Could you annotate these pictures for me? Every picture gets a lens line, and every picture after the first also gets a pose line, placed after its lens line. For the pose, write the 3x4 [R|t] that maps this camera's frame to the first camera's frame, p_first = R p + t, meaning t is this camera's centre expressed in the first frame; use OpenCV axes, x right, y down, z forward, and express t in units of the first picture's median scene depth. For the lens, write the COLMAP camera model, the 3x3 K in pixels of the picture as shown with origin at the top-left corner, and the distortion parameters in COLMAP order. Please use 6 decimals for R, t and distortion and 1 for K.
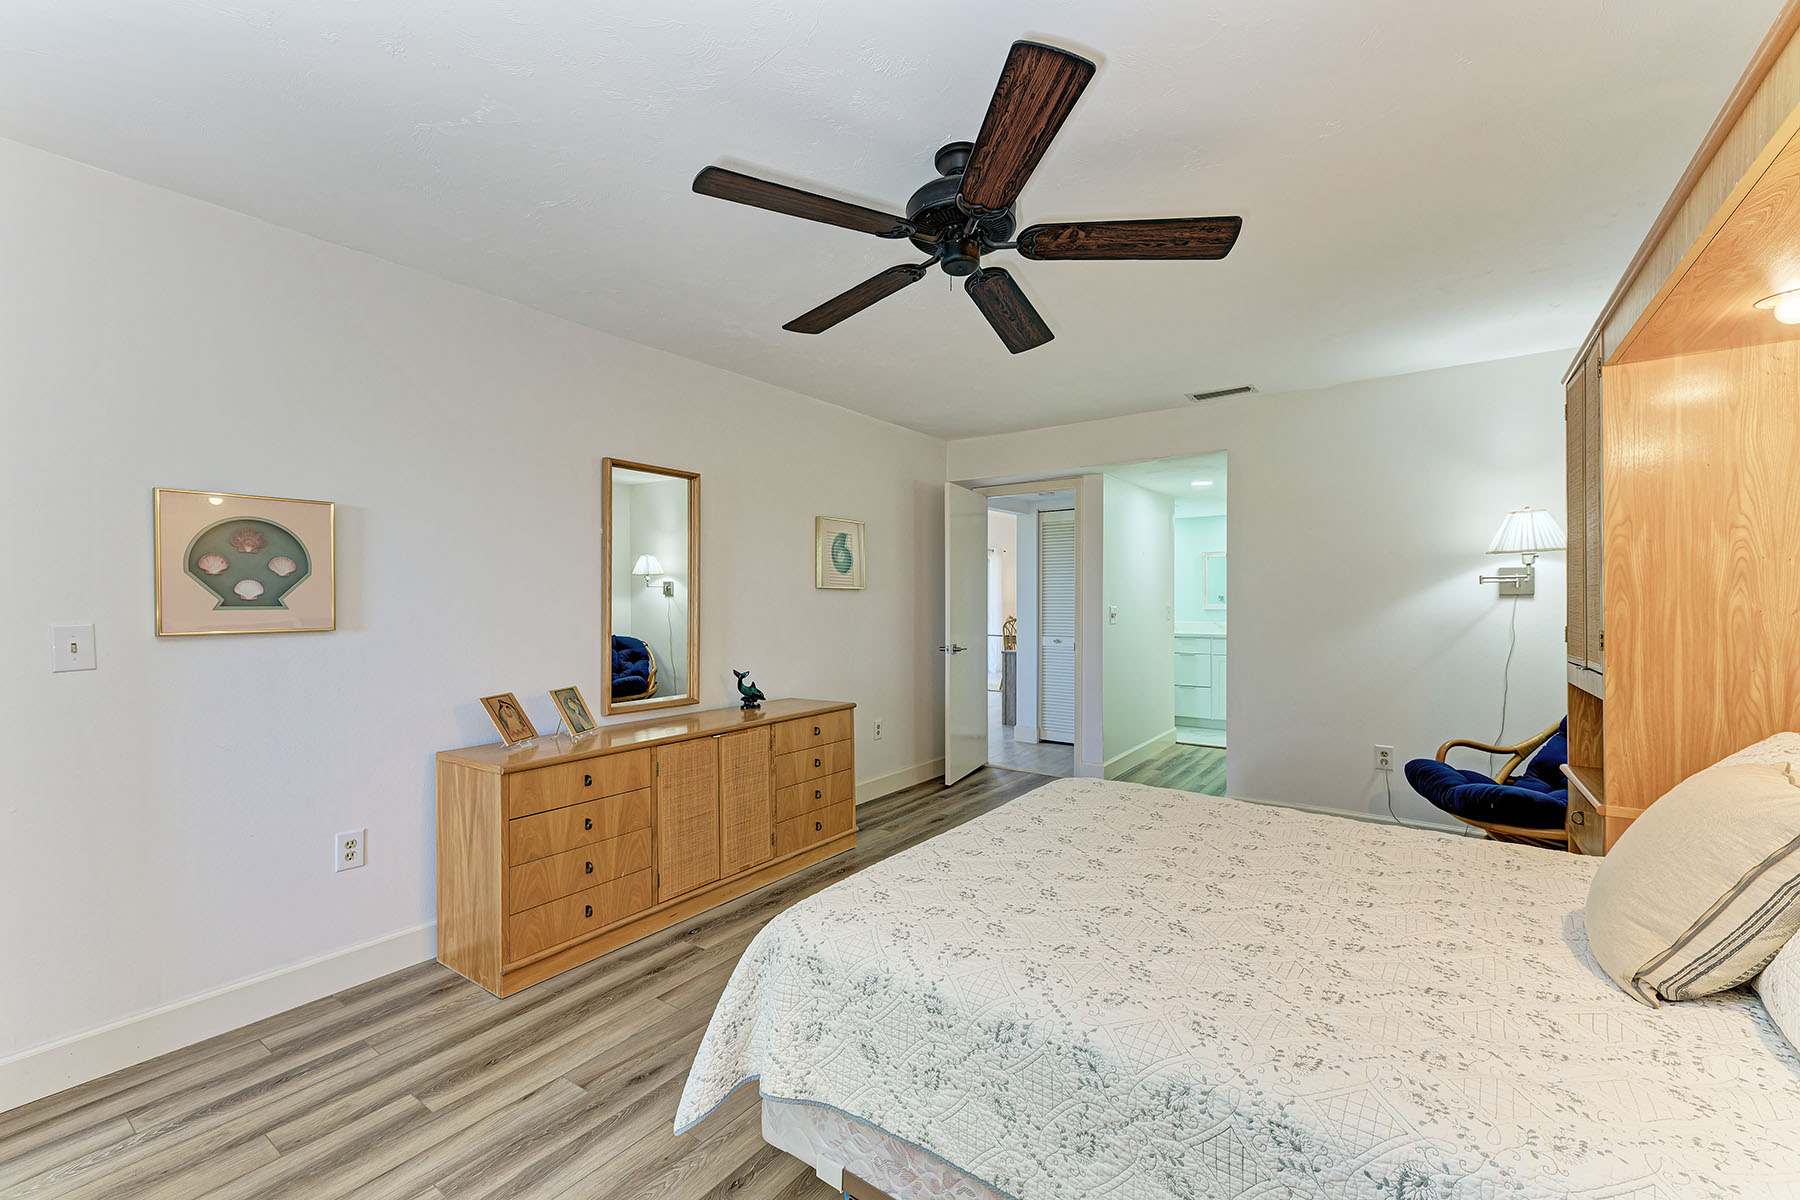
lens RADIAL K [[756.7, 0, 900.0], [0, 756.7, 600.0], [0, 0, 1]] dist [0.000677, 0.000109]
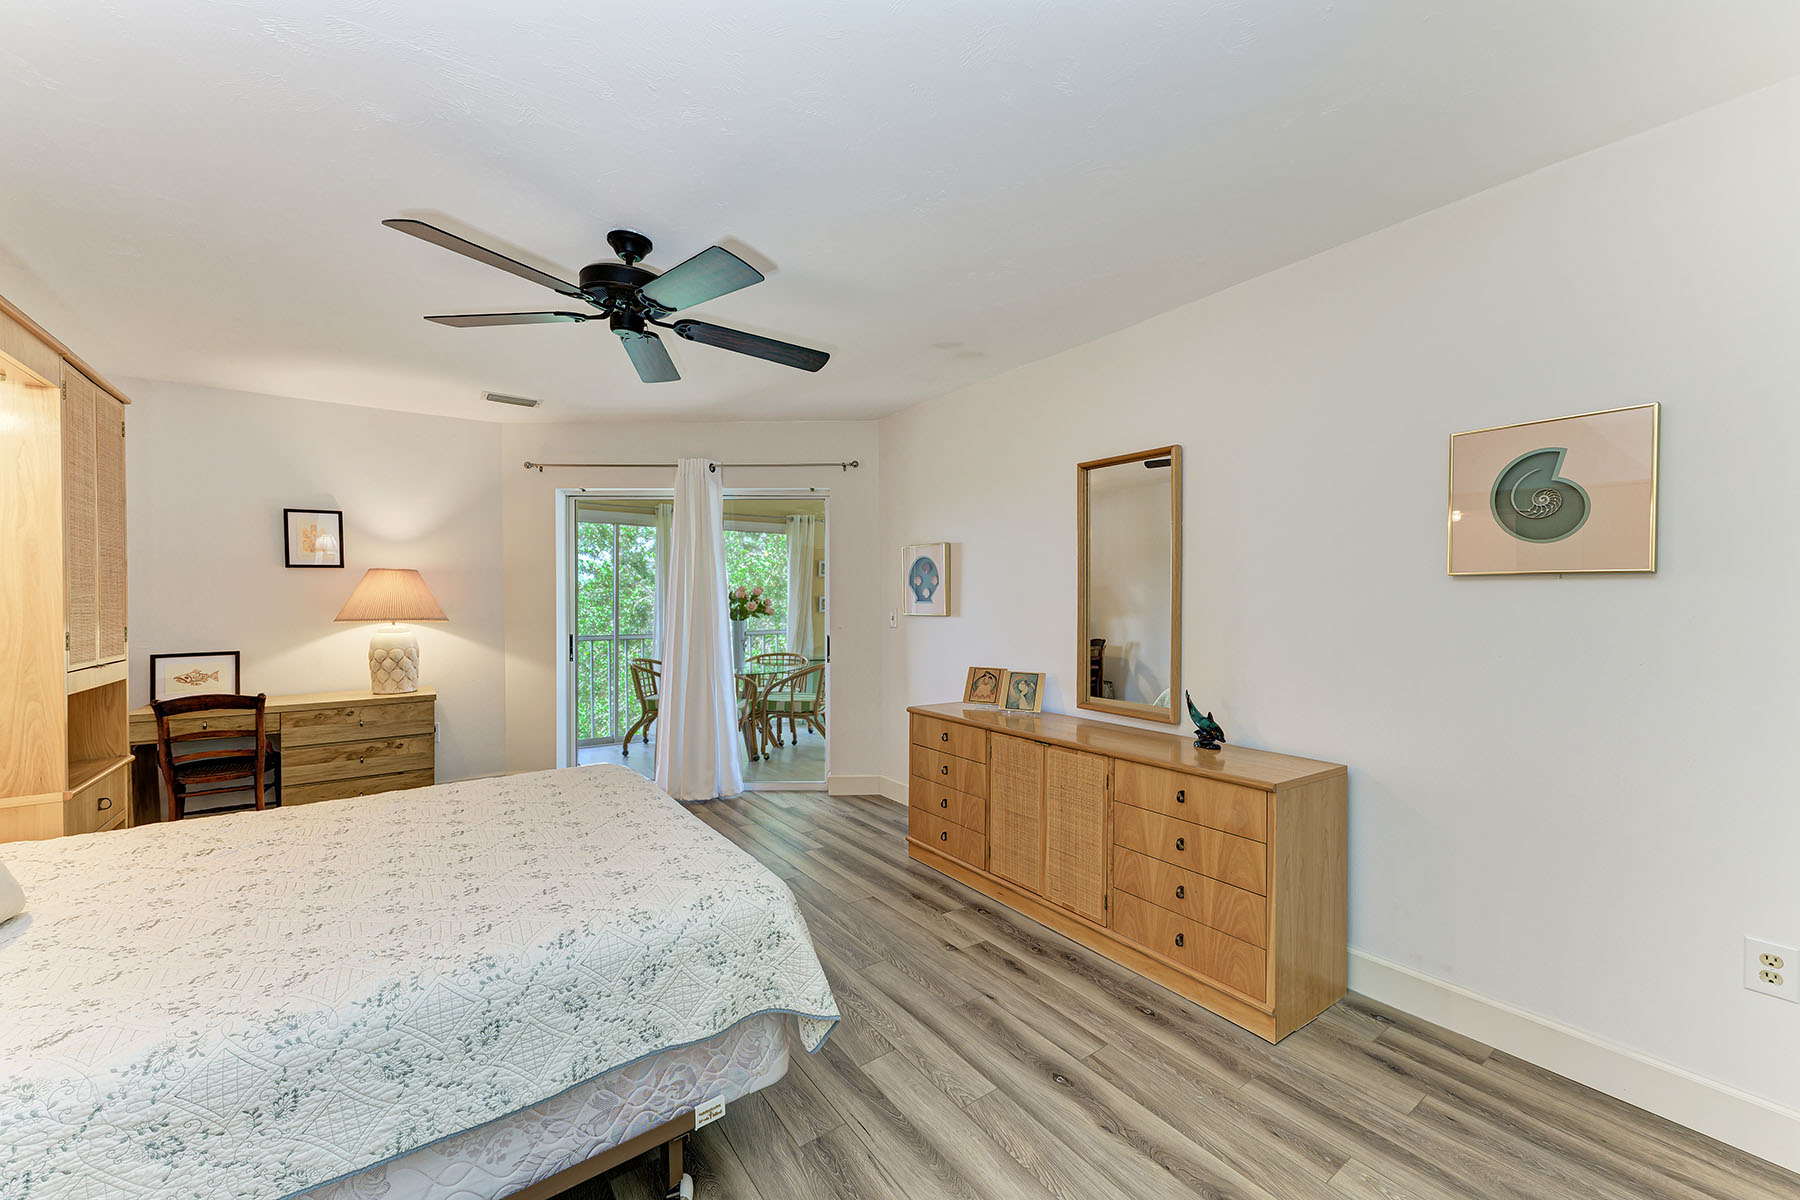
lens RADIAL K [[683.9, 0, 890.7], [0, 683.9, 605.6], [0, 0, 1]] dist [0.014903, -0.000045]
pose [[-0.322989, 0.016386, -0.946261, 0.708285], [0.003394, 0.999864, 0.016155, -0.007929], [0.946397, 0.002006, -0.323000, 1.244990]]
